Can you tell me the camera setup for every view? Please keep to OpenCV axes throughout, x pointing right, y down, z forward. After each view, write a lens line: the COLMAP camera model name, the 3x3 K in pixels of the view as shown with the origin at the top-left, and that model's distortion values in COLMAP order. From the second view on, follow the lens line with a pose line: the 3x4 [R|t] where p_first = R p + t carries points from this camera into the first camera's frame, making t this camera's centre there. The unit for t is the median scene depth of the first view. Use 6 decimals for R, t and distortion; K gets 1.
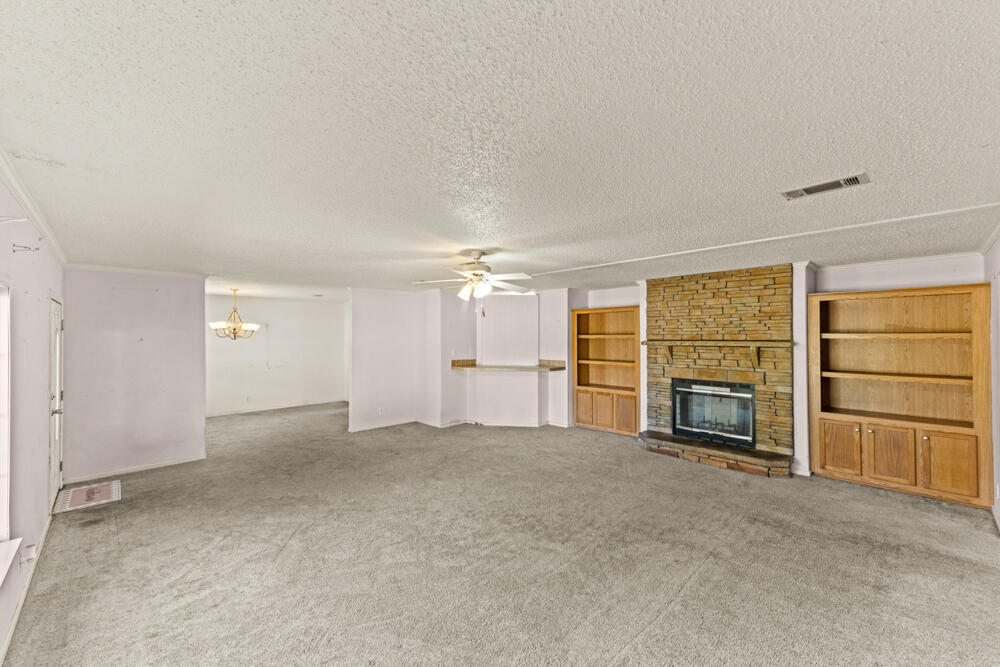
lens RADIAL K [[397.8, 0, 500.0], [0, 397.8, 333.5], [0, 0, 1]] dist [-0.000132, 0.000003]
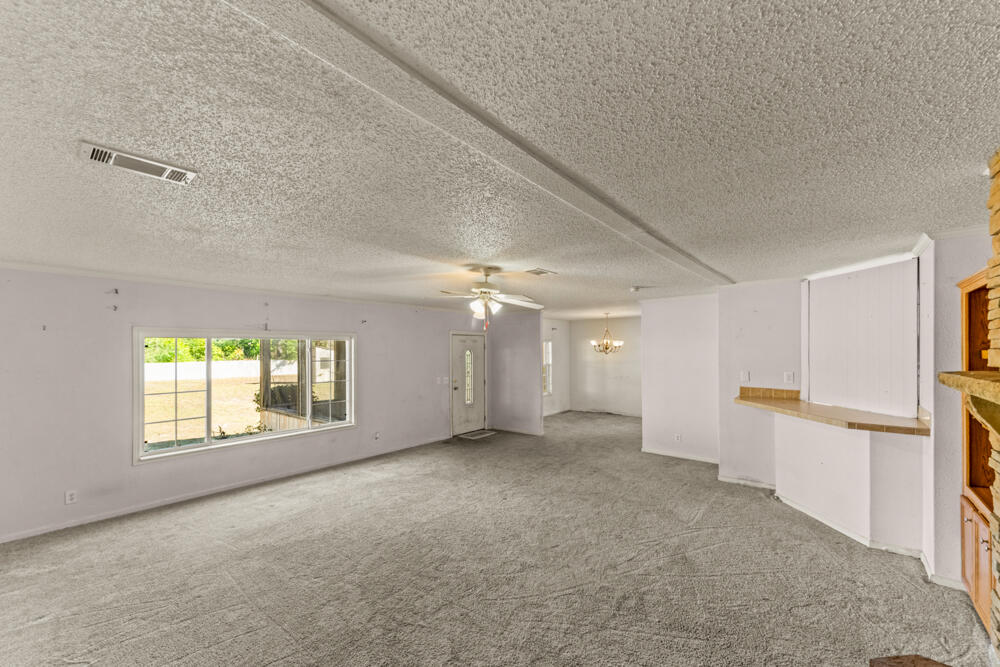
lens RADIAL K [[406.5, 0, 499.4], [0, 406.5, 351.3], [0, 0, 1]] dist [0.001180, 0.000107]
pose [[0.106918, 0.004188, -0.994259, 0.678631], [0.008161, 0.999954, 0.005090, -0.001970], [0.994234, -0.008658, 0.106879, 0.662491]]
